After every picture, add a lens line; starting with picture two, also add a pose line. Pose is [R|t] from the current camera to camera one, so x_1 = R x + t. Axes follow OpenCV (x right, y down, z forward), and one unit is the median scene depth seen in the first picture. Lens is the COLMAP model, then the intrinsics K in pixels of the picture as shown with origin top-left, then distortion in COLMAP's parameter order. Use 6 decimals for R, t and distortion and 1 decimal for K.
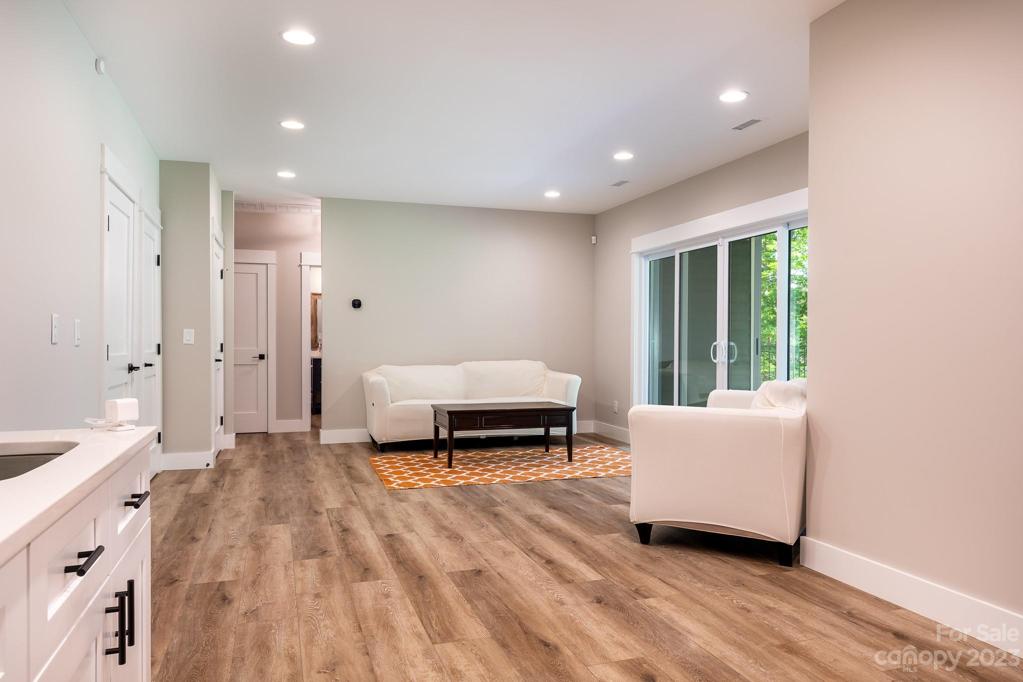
lens RADIAL K [[798.1, 0, 514.6], [0, 798.1, 339.7], [0, 0, 1]] dist [-0.015582, 0.002161]
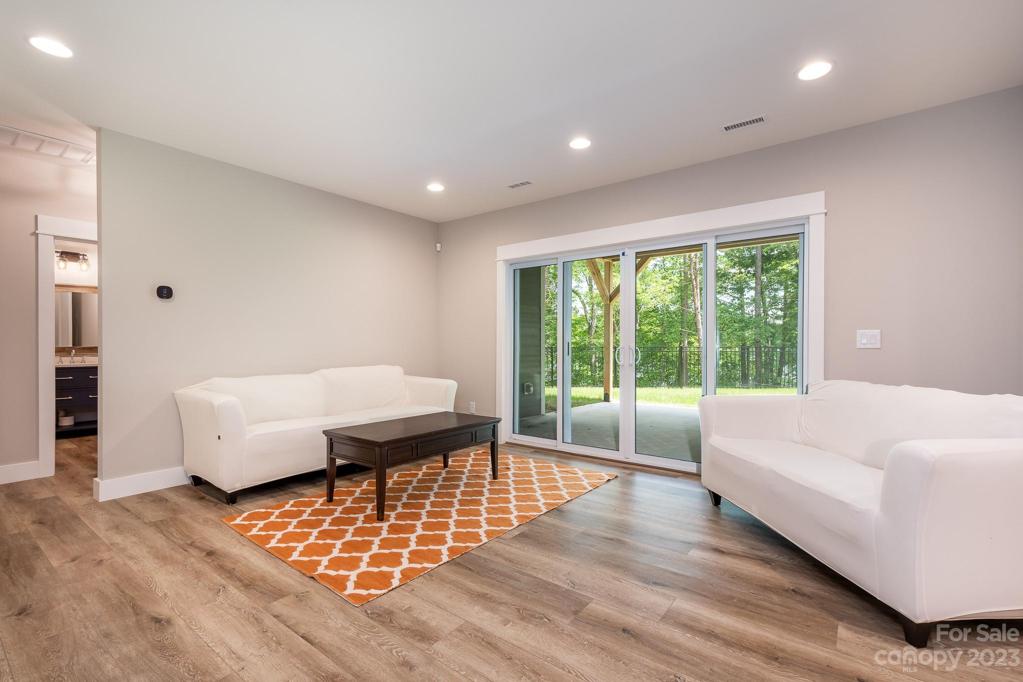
lens RADIAL K [[479.4, 0, 515.1], [0, 479.4, 345.0], [0, 0, 1]] dist [0.013020, -0.000783]
pose [[0.818693, 0.001511, 0.574230, -0.191842], [-0.000950, 0.999999, -0.001278, 0.002240], [-0.574231, 0.000501, 0.818693, 0.476159]]
